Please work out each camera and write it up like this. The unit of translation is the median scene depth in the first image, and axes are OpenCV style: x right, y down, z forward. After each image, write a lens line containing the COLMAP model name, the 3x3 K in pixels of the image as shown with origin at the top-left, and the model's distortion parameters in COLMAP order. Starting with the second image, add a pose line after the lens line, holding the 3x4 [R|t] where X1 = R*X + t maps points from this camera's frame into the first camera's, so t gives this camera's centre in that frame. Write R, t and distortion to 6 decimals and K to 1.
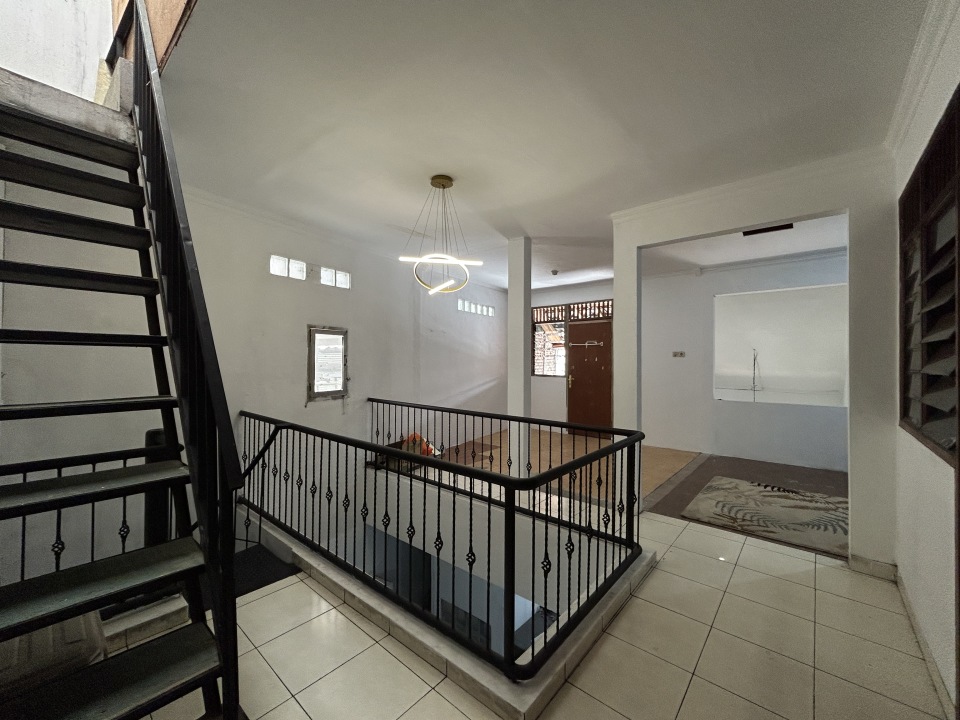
lens RADIAL K [[391.2, 0, 475.6], [0, 391.2, 357.4], [0, 0, 1]] dist [-0.000915, 0.000985]
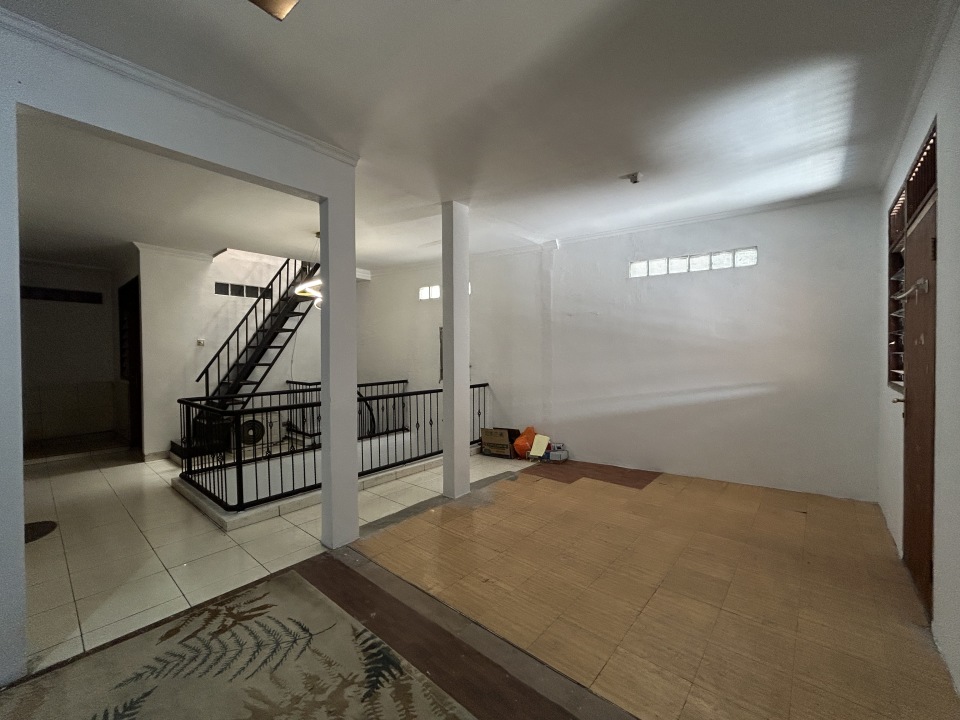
lens RADIAL K [[391.2, 0, 478.5], [0, 391.2, 358.2], [0, 0, 1]] dist [-0.000915, 0.000985]
pose [[0.002585, 0.011002, -0.999936, 1.005801], [0.012258, 0.999864, 0.011032, 0.017494], [0.999922, -0.012286, 0.002450, 1.102539]]
